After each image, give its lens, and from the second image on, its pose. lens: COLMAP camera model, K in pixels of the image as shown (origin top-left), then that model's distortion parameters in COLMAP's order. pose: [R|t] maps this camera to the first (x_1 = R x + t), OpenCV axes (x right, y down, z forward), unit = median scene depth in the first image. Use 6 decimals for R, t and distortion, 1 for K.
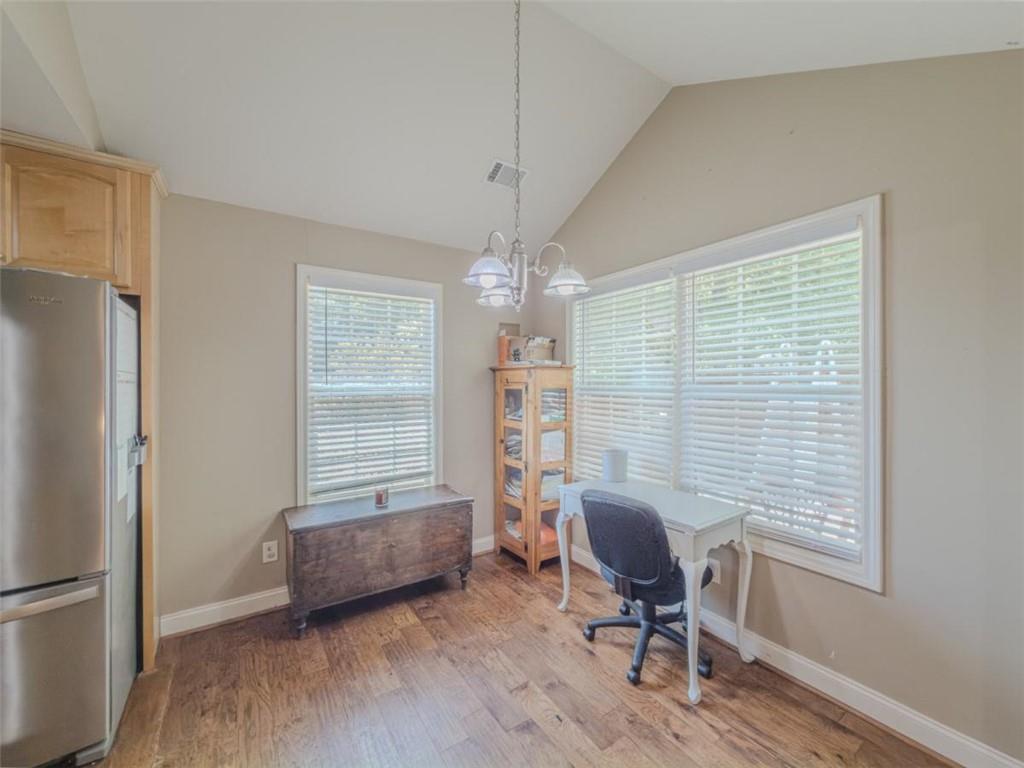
lens RADIAL K [[412.4, 0, 502.5], [0, 412.4, 385.2], [0, 0, 1]] dist [-0.005717, 0.000269]
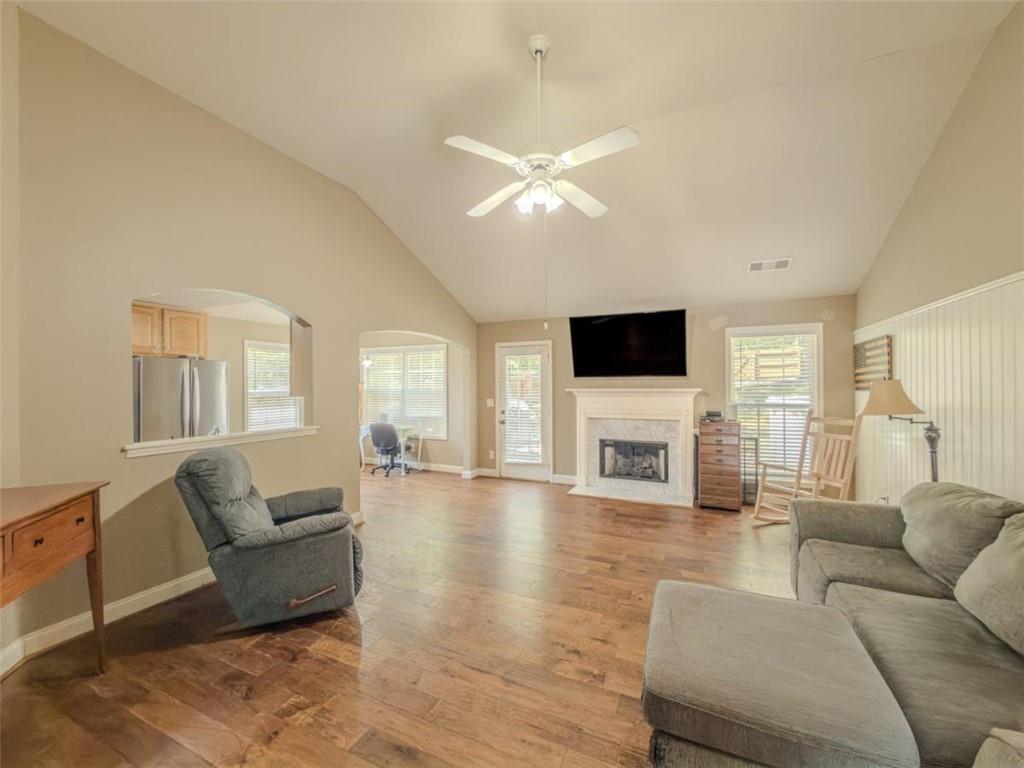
lens RADIAL K [[412.4, 0, 518.7], [0, 412.4, 382.2], [0, 0, 1]] dist [-0.005717, 0.000269]
pose [[0.838392, 0.005674, 0.545038, -0.542952], [0.002085, 0.999905, -0.013617, -0.013792], [-0.545064, 0.012553, 0.838301, -2.130963]]
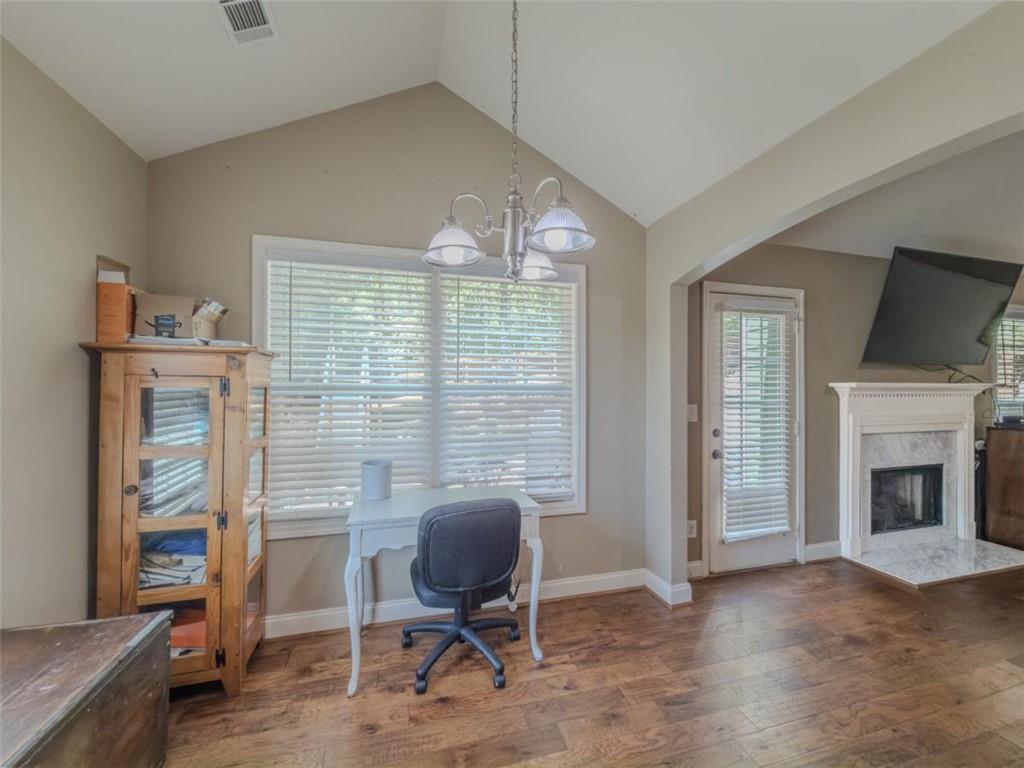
lens RADIAL K [[412.4, 0, 520.1], [0, 412.4, 387.3], [0, 0, 1]] dist [-0.005717, 0.000269]
pose [[0.285543, 0.002461, 0.958363, -0.518827], [-0.002132, 0.999996, -0.001933, 0.012383], [-0.958364, -0.001492, 0.285547, 0.579178]]
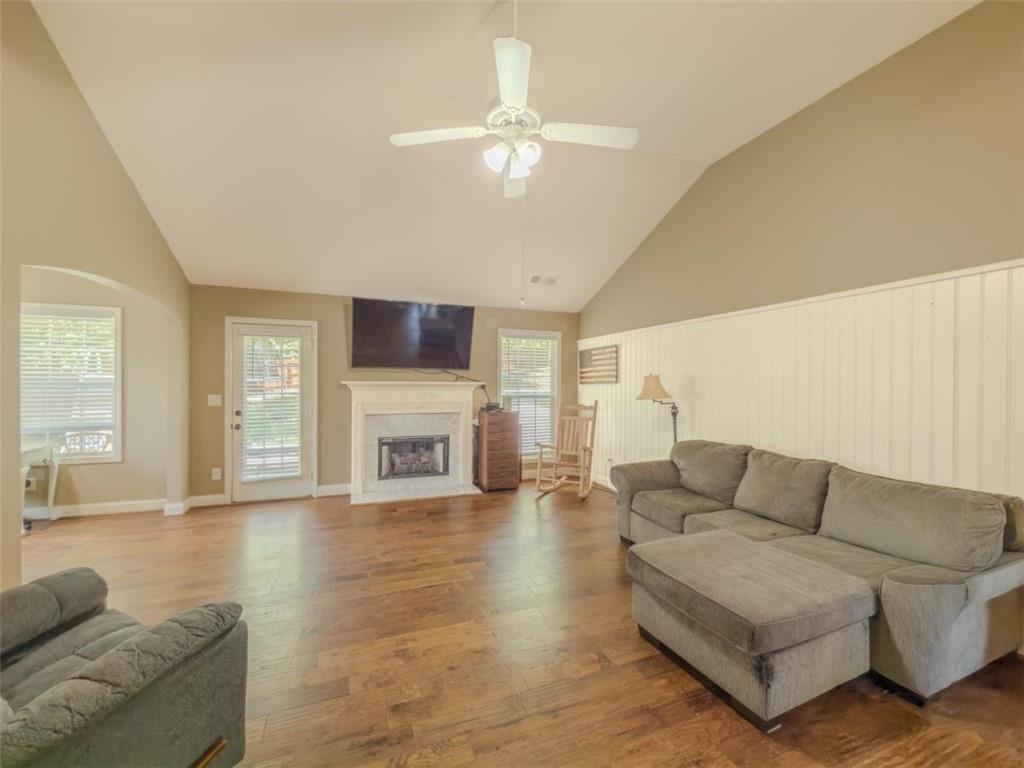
lens RADIAL K [[412.4, 0, 513.4], [0, 412.4, 387.9], [0, 0, 1]] dist [-0.005717, 0.000269]
pose [[0.195202, -0.002332, 0.980760, -0.837456], [-0.002366, 0.999993, 0.002849, 0.019031], [-0.980760, -0.002877, 0.195195, -1.430226]]
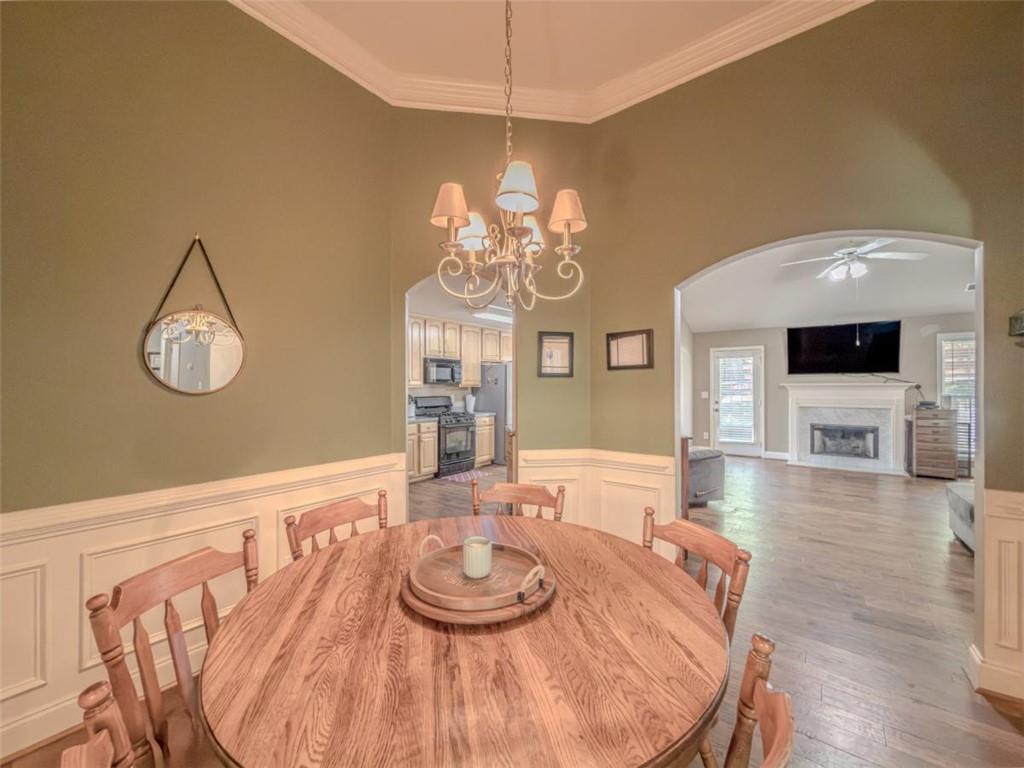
lens RADIAL K [[412.4, 0, 512.3], [0, 412.4, 383.6], [0, 0, 1]] dist [-0.005717, 0.000269]
pose [[0.941314, 0.006990, 0.337460, -2.026169], [-0.002623, 0.999907, -0.013393, 0.042734], [-0.337523, 0.011722, 0.941244, -2.500711]]
